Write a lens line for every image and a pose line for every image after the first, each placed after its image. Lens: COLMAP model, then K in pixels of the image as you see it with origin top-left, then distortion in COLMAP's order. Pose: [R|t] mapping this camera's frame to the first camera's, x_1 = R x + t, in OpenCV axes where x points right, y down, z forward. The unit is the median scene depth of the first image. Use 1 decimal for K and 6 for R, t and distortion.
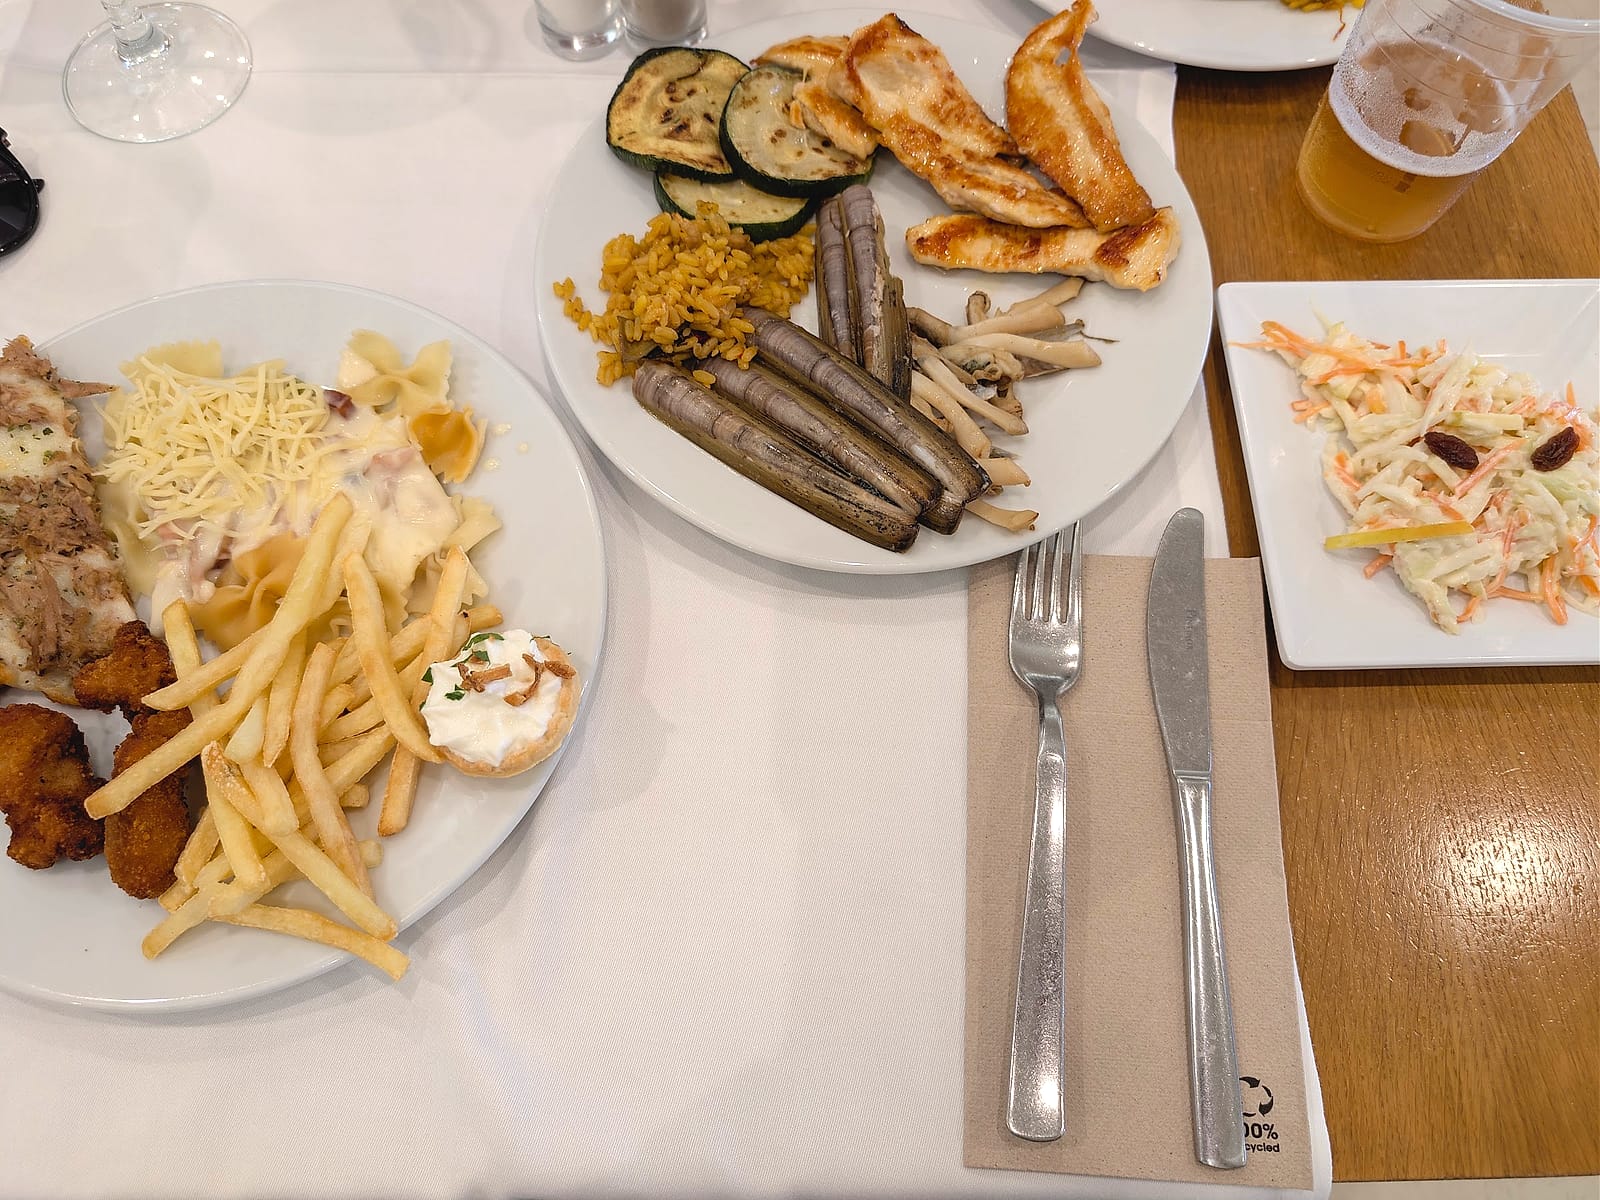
lens RADIAL K [[1217.8, 0, 787.6], [0, 1217.8, 596.9], [0, 0, 1]] dist [-0.021837, 0.016082]
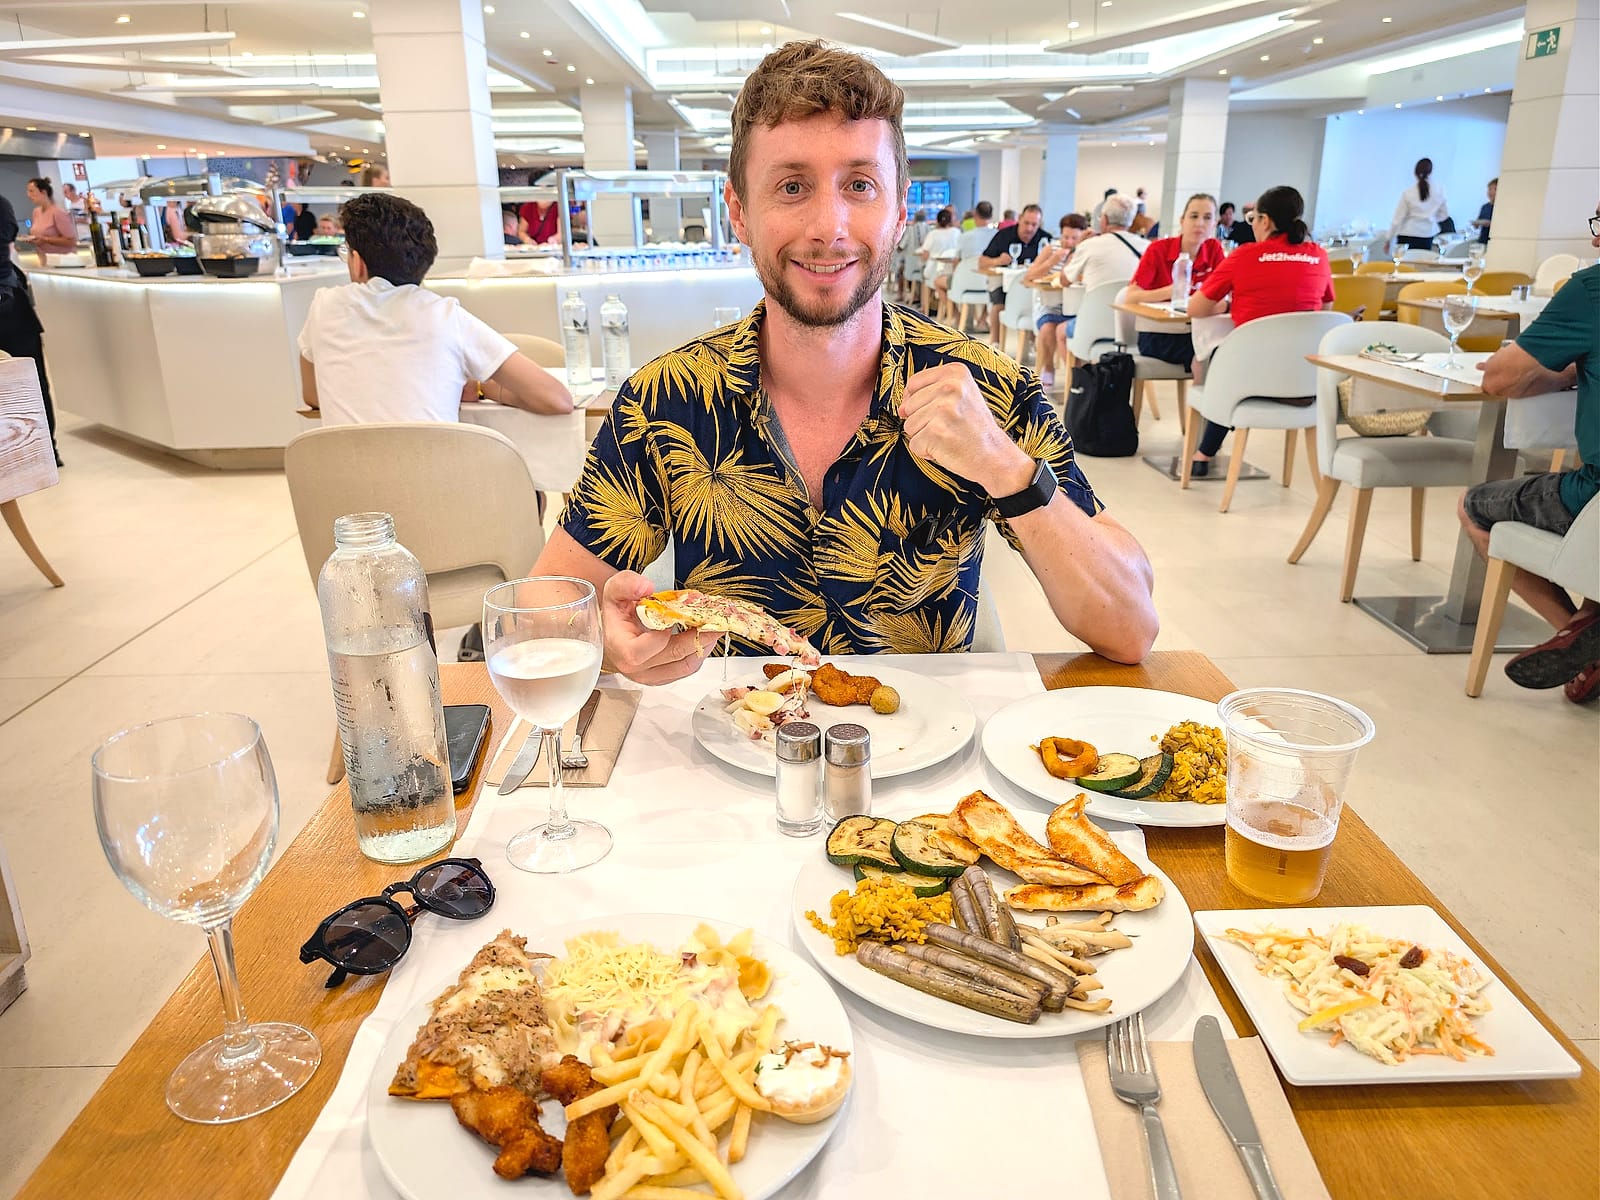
lens RADIAL K [[1135.7, 0, 803.7], [0, 1135.7, 597.5], [0, 0, 1]] dist [0.000564, 0.000301]
pose [[0.999573, -0.027533, -0.009751, -0.173786], [0.010930, 0.662151, -0.749291, 0.687511], [0.027087, 0.748865, 0.662169, -0.424989]]
